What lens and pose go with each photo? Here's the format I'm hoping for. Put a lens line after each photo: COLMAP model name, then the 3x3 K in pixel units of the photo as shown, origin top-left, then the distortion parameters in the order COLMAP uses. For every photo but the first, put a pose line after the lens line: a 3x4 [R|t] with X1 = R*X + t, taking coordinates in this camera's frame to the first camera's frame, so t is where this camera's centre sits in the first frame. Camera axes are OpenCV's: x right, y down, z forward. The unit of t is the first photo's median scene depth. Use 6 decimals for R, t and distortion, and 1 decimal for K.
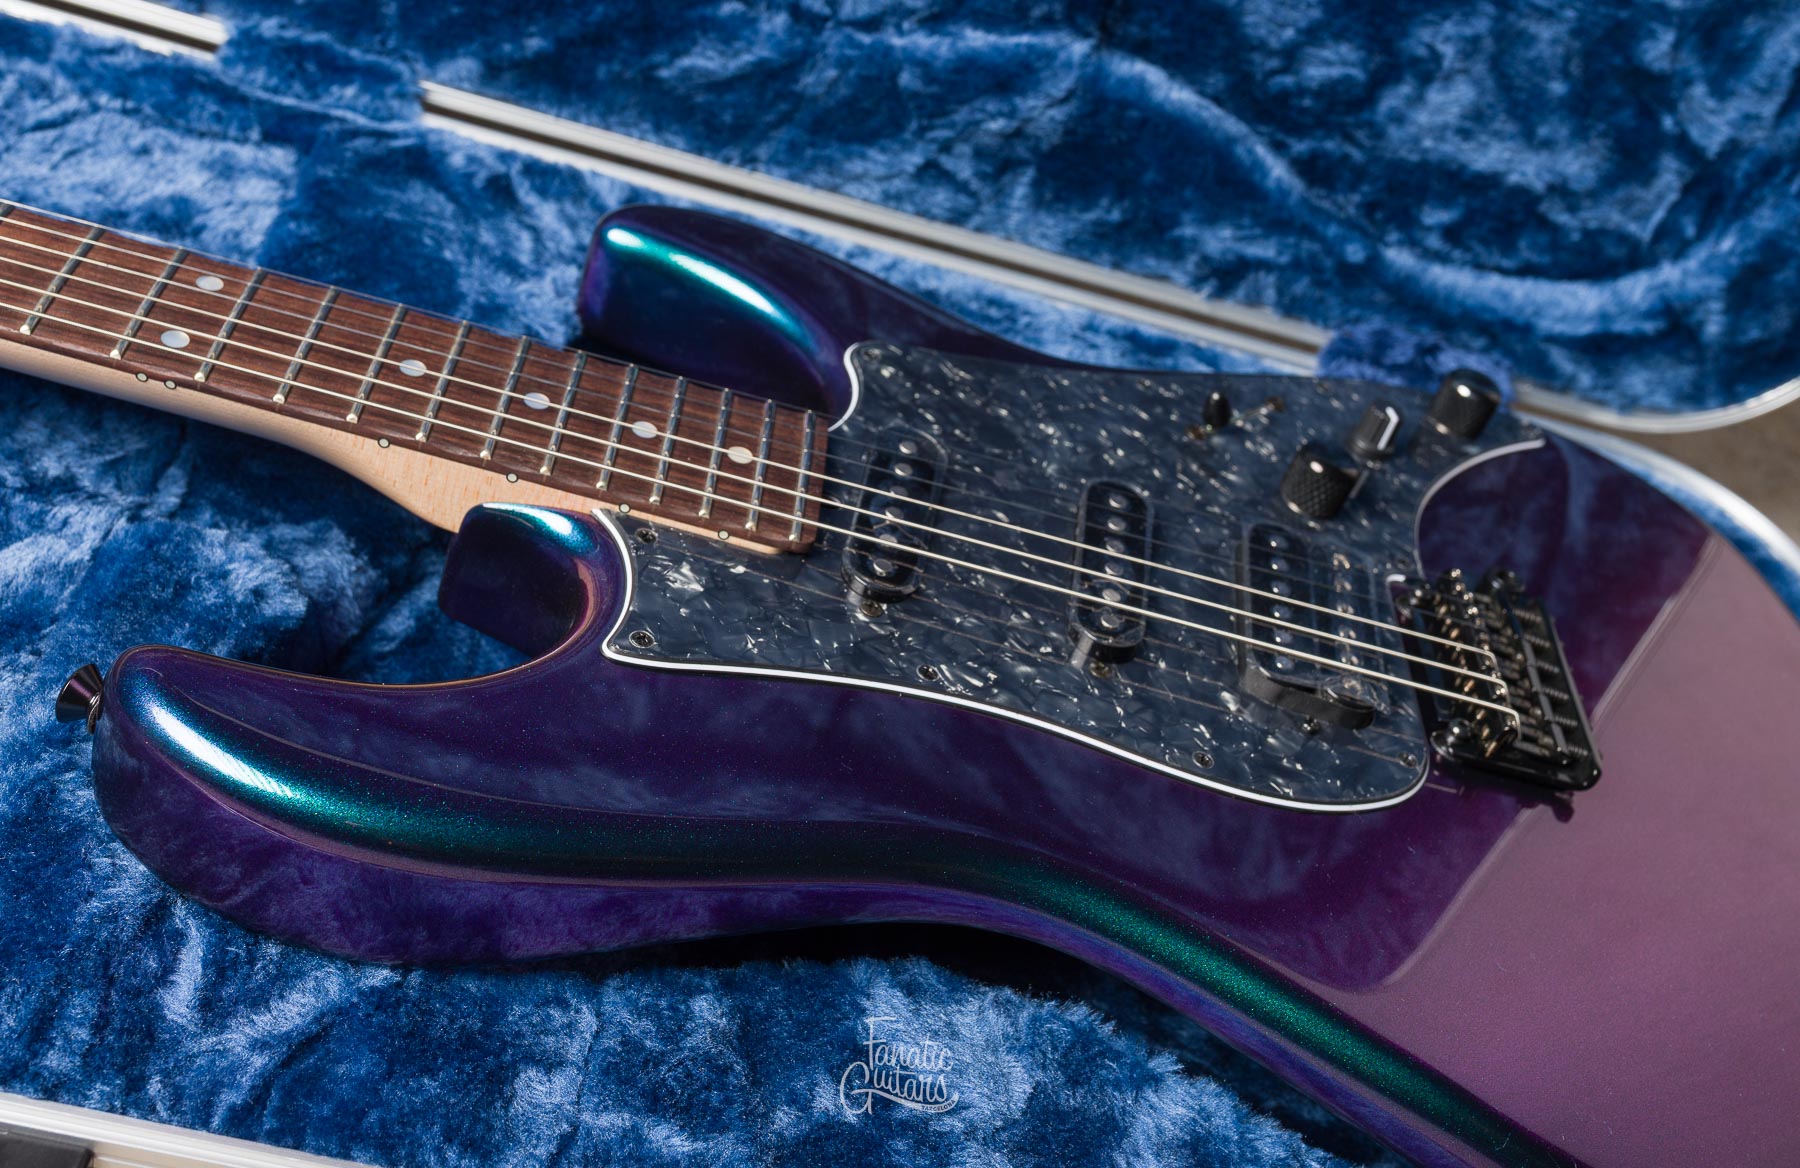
lens RADIAL K [[2035.1, 0, 900.5], [0, 2035.1, 548.2], [0, 0, 1]] dist [0.001252, -0.005551]
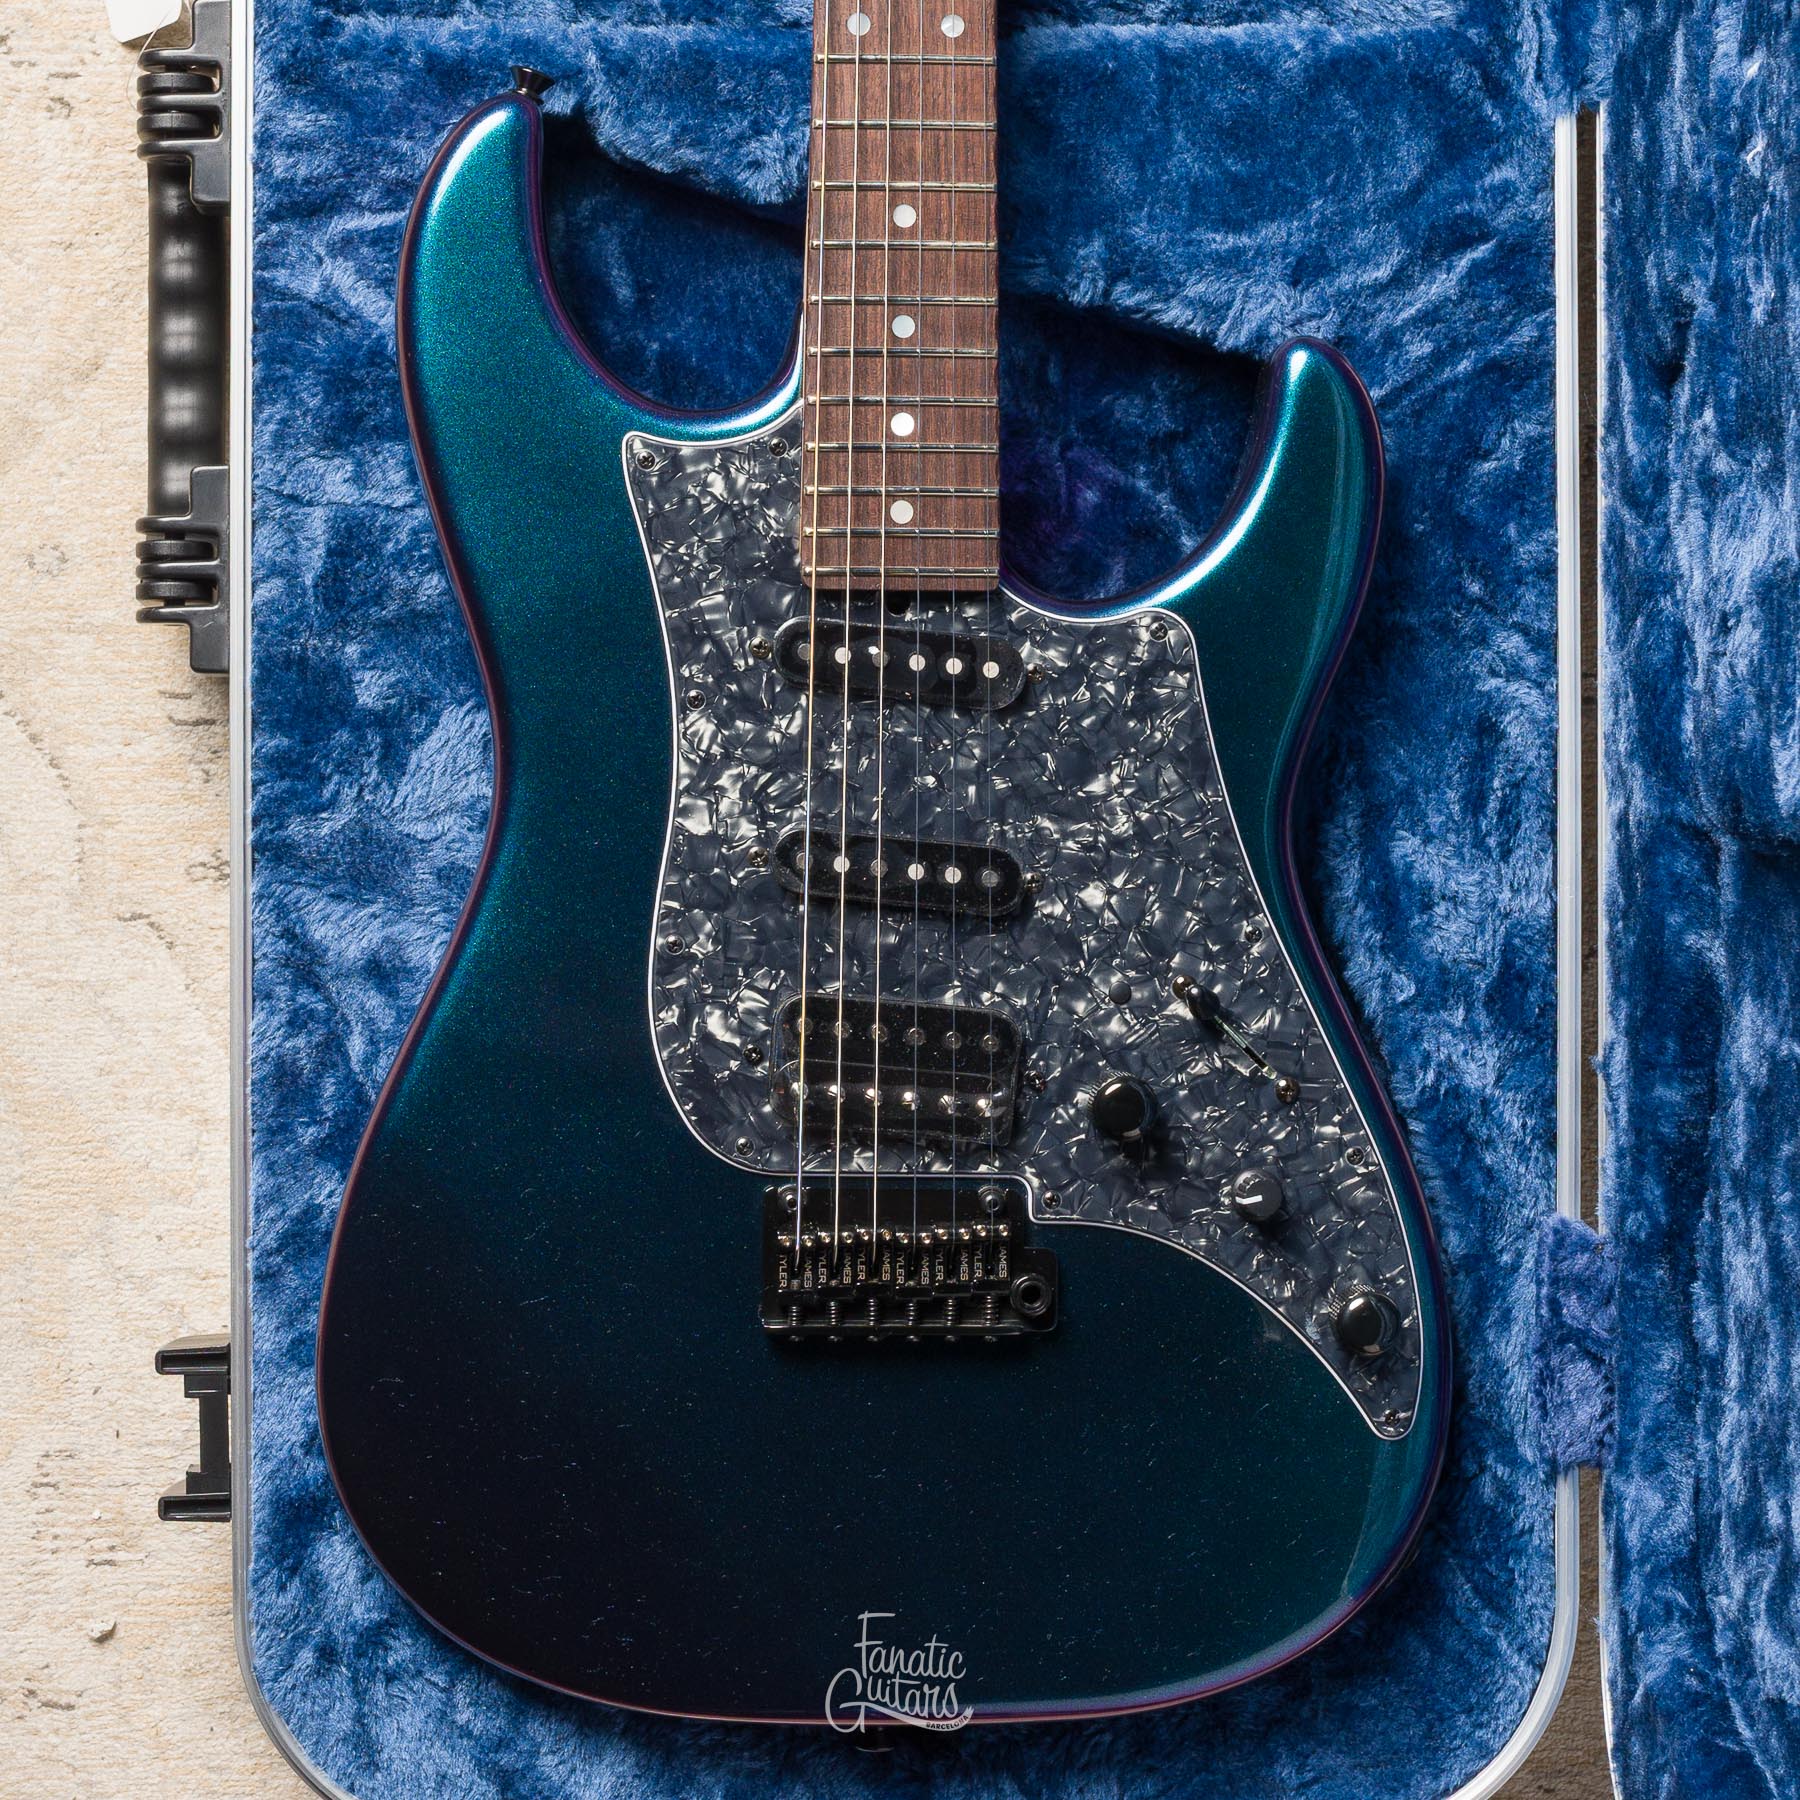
lens RADIAL K [[4935.6, 0, 738.7], [0, 4935.6, 903.9], [0, 0, 1]] dist [0.023311, -0.170126]
pose [[0.038716, 0.957745, -0.285002, 0.722424], [-0.634785, 0.243844, 0.733204, -1.550831], [0.771718, 0.152528, 0.617403, -0.571665]]
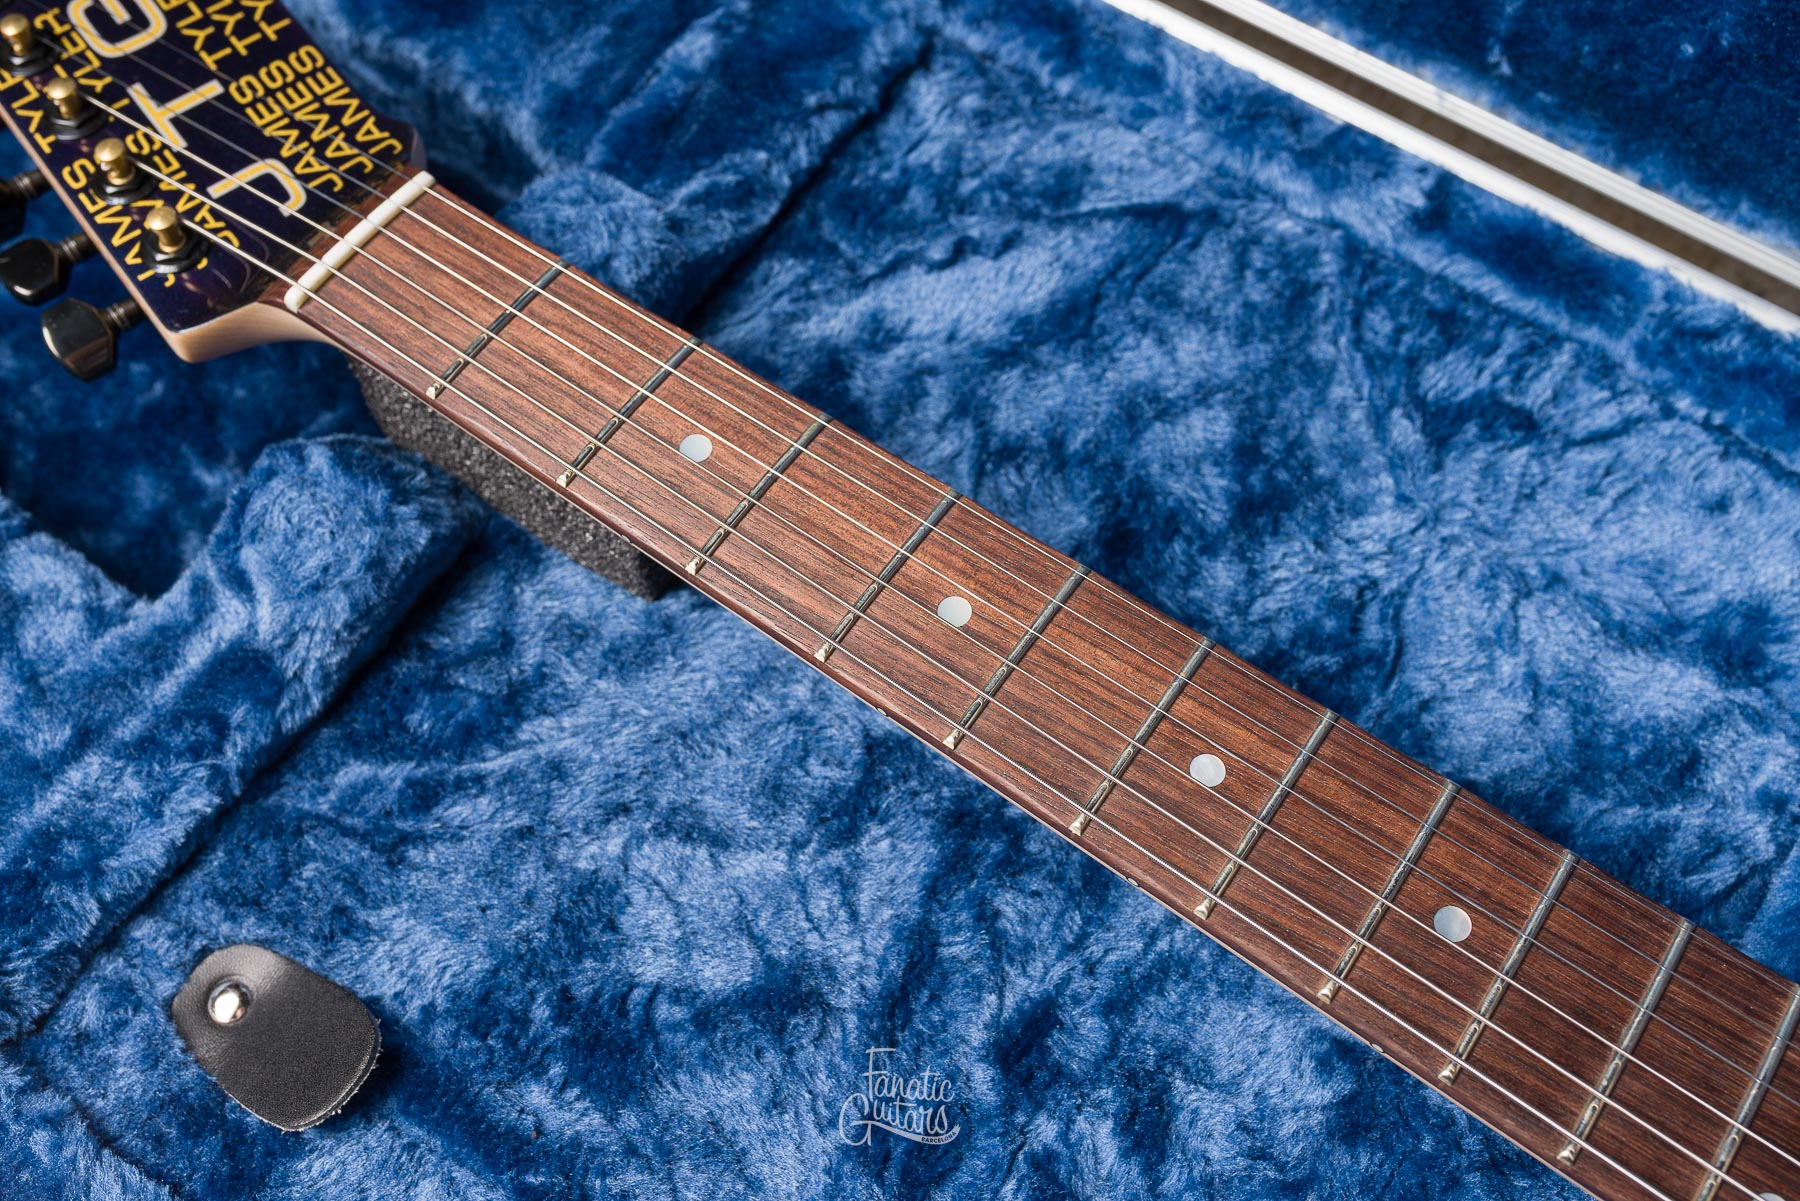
lens RADIAL K [[1810.9, 0, 900.0], [0, 1810.9, 600.5], [0, 0, 1]] dist [0.001228, -0.002394]
pose [[0.802012, 0.330963, -0.497232, -0.270938], [-0.153720, 0.918782, 0.363607, -0.352160], [0.577188, -0.215183, 0.787750, 0.305956]]
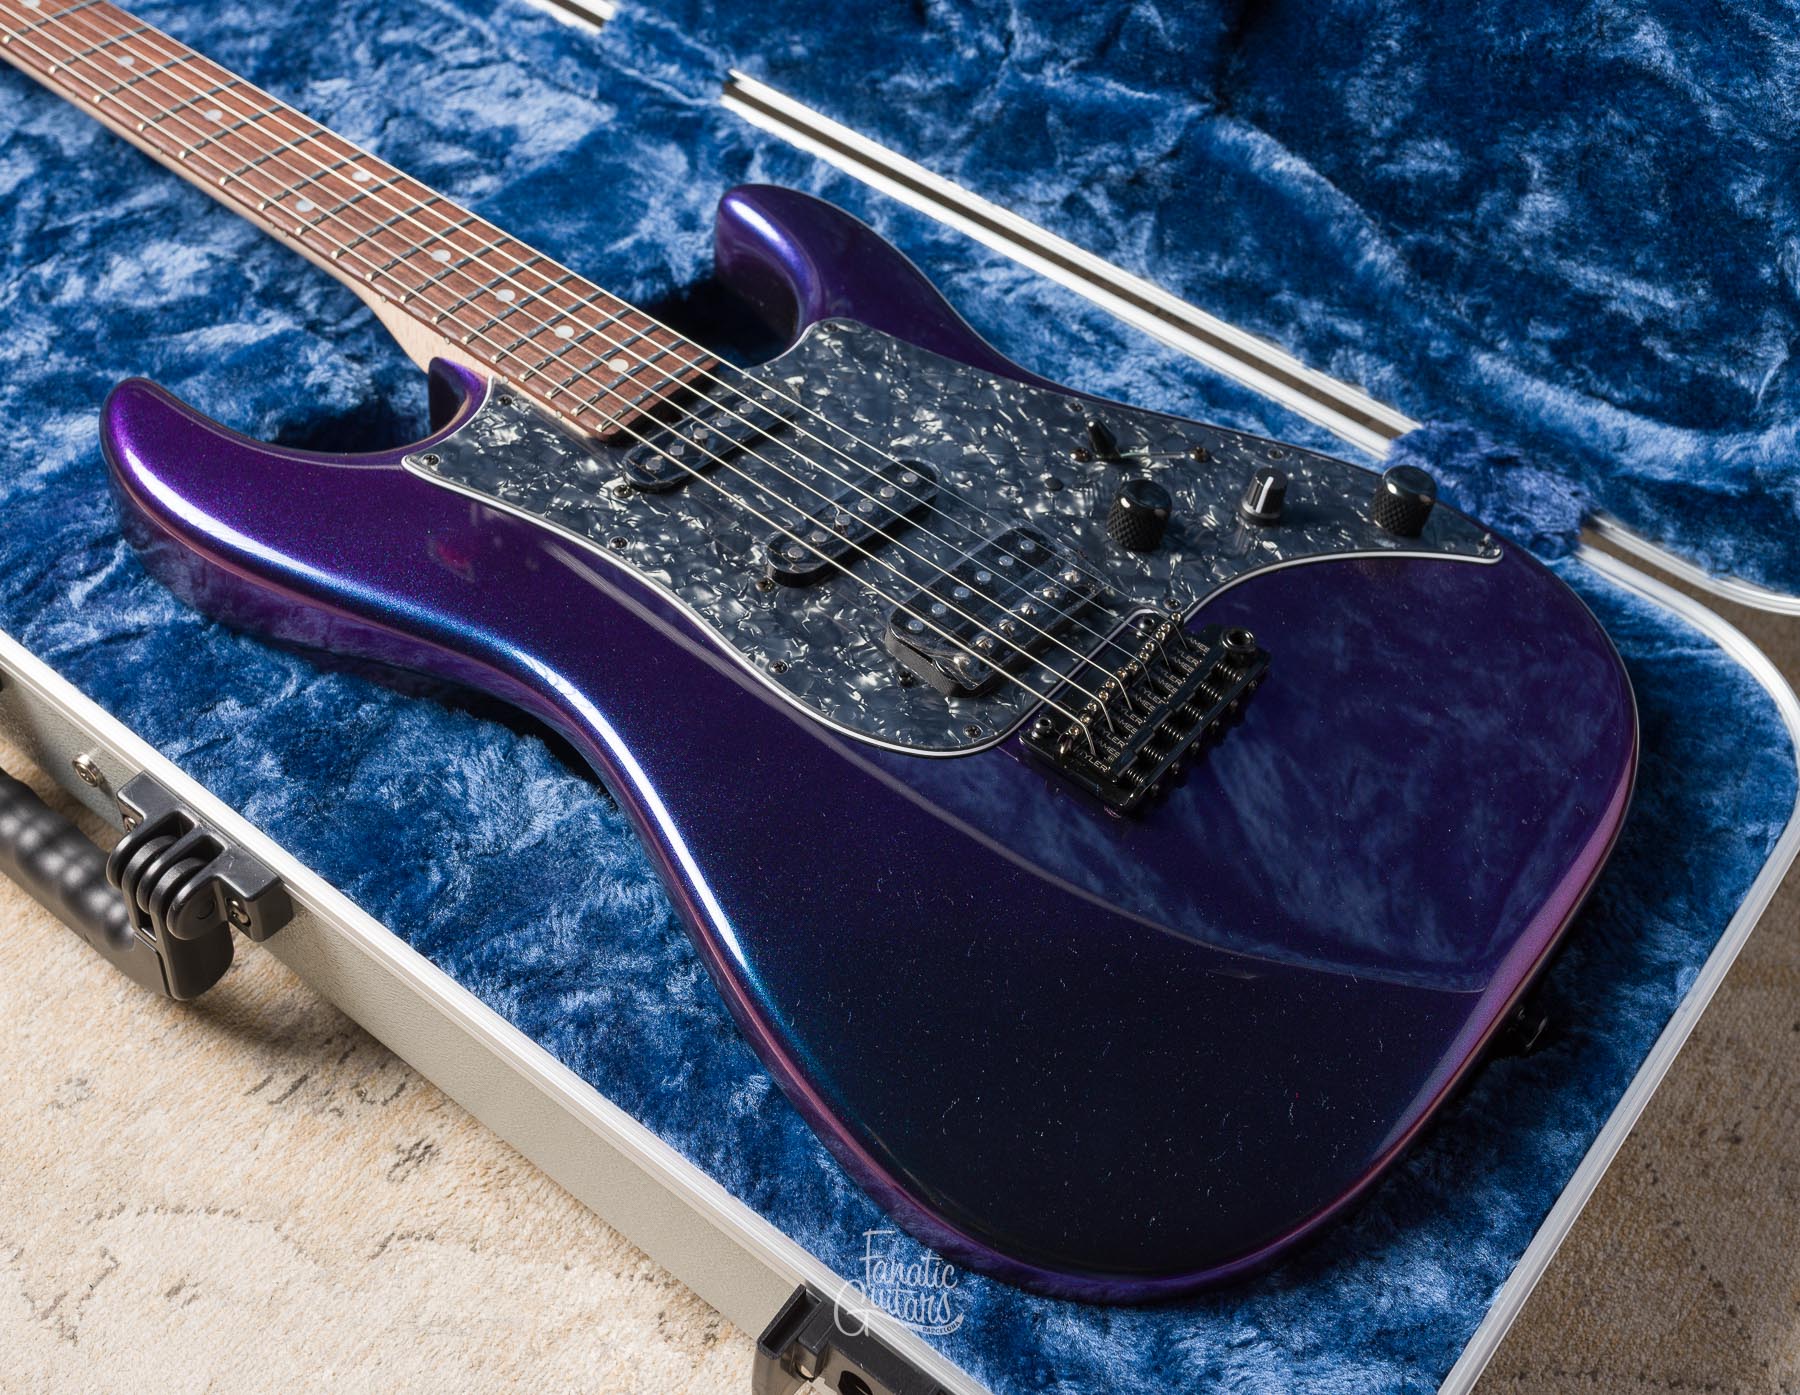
lens RADIAL K [[2111.3, 0, 843.0], [0, 2111.3, 691.9], [0, 0, 1]] dist [-0.002764, 0.009145]
pose [[0.795707, 0.277229, -0.538512, 0.670483], [-0.253925, 0.959881, 0.118951, -0.034180], [0.549884, 0.042092, 0.834179, -0.041028]]
